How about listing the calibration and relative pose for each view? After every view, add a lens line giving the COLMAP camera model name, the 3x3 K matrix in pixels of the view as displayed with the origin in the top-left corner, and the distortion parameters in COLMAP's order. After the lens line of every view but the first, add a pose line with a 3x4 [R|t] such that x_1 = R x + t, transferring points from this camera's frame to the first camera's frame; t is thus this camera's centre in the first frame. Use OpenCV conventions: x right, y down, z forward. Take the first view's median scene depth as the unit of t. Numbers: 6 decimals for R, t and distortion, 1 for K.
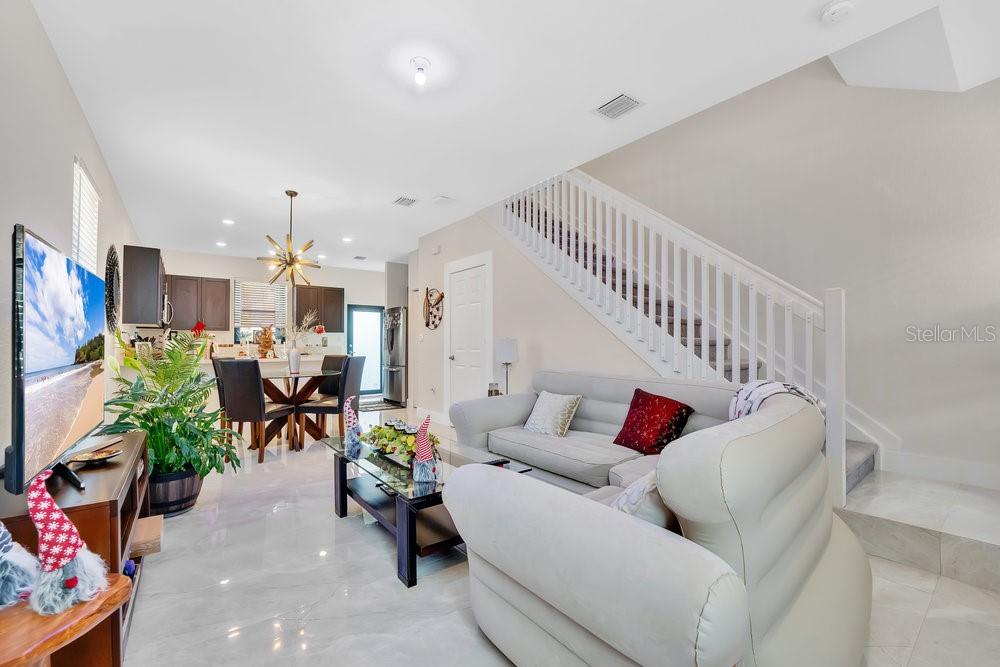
lens RADIAL K [[413.8, 0, 500.0], [0, 413.8, 333.5], [0, 0, 1]] dist [-0.014158, 0.000782]
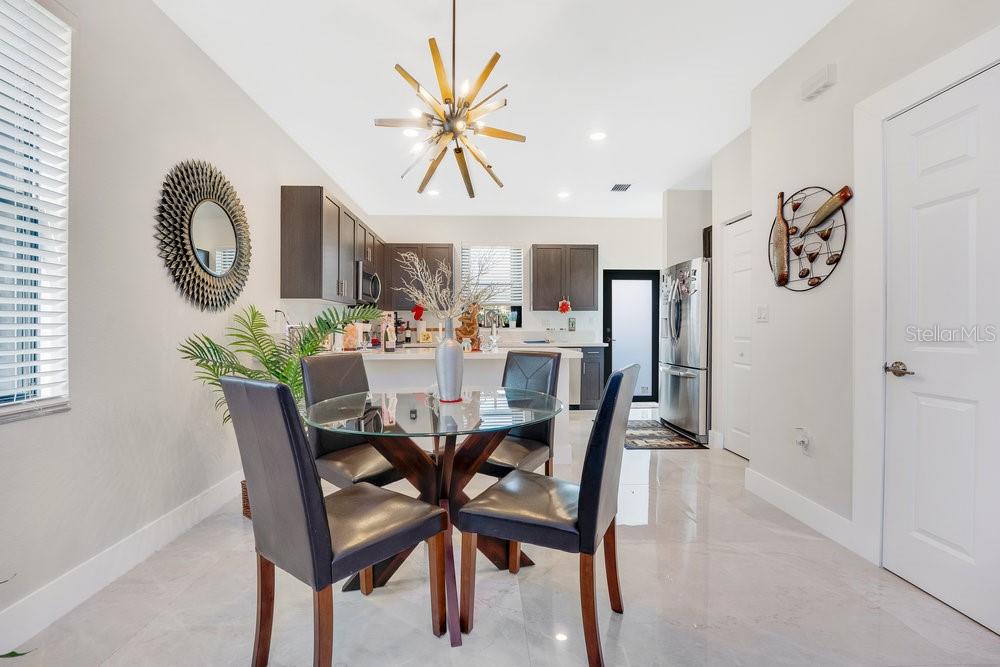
lens RADIAL K [[413.8, 0, 500.0], [0, 413.8, 333.5], [0, 0, 1]] dist [-0.014158, 0.000782]
pose [[0.819782, 0.008945, -0.572606, -0.143610], [0.013572, 0.999294, 0.035042, 0.010778], [0.572515, -0.036499, 0.819081, 0.416275]]
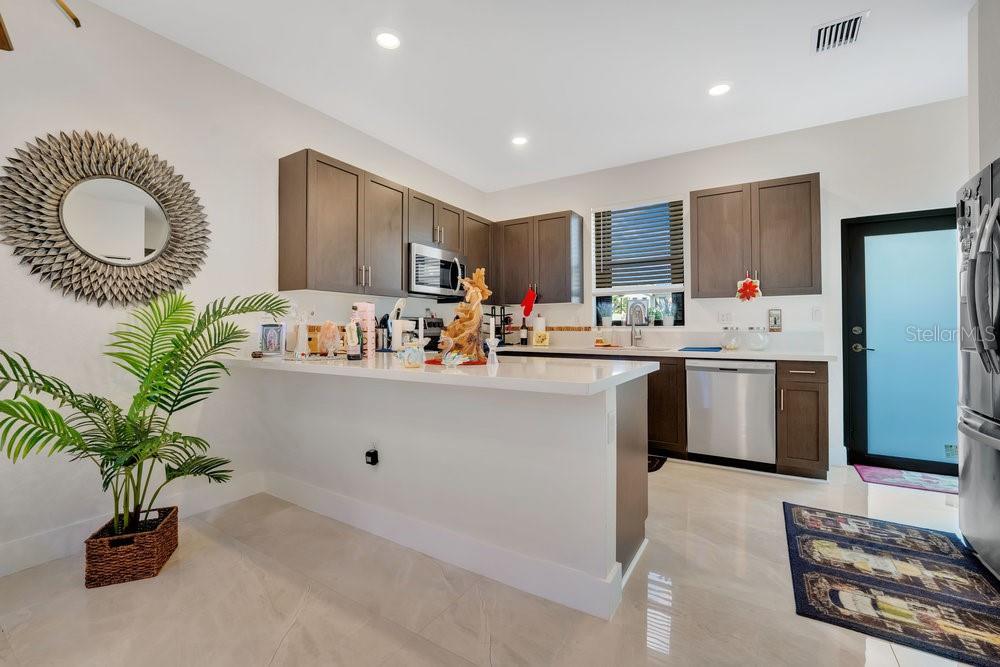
lens RADIAL K [[413.8, 0, 500.0], [0, 413.8, 333.5], [0, 0, 1]] dist [-0.014158, 0.000782]
pose [[0.359017, 0.014130, -0.933224, -0.166070], [0.023404, 0.999435, 0.024136, 0.019993], [0.933038, -0.030506, 0.358483, 0.706140]]
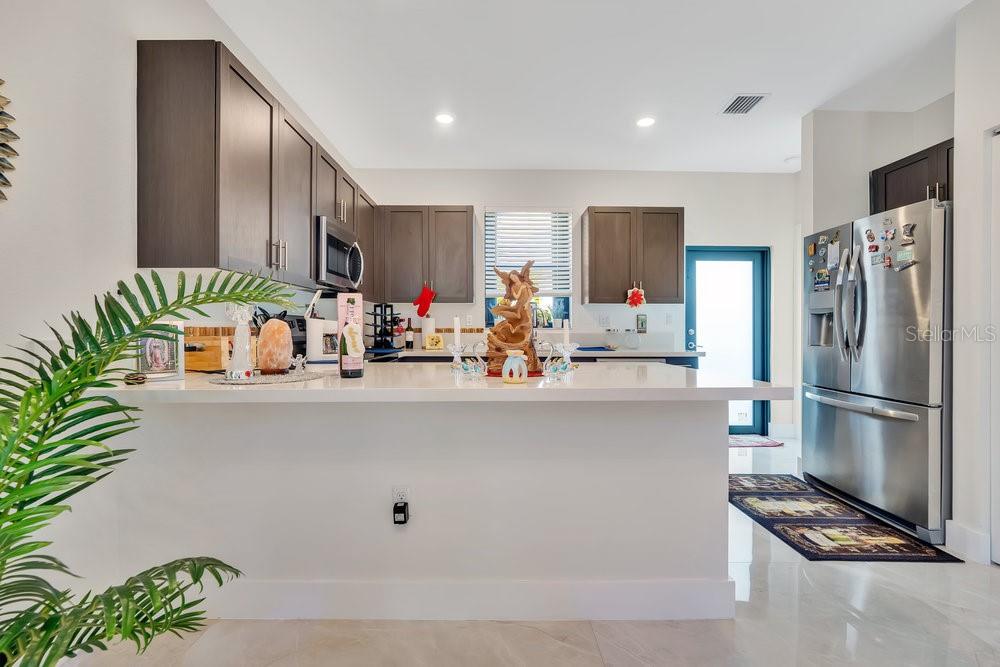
lens RADIAL K [[418.2, 0, 496.3], [0, 418.2, 334.0], [0, 0, 1]] dist [0.002342, 0.000230]
pose [[0.796385, 0.011651, -0.604678, -0.306628], [0.011517, 0.999341, 0.034423, 0.015642], [0.604681, -0.034378, 0.795726, 0.586176]]
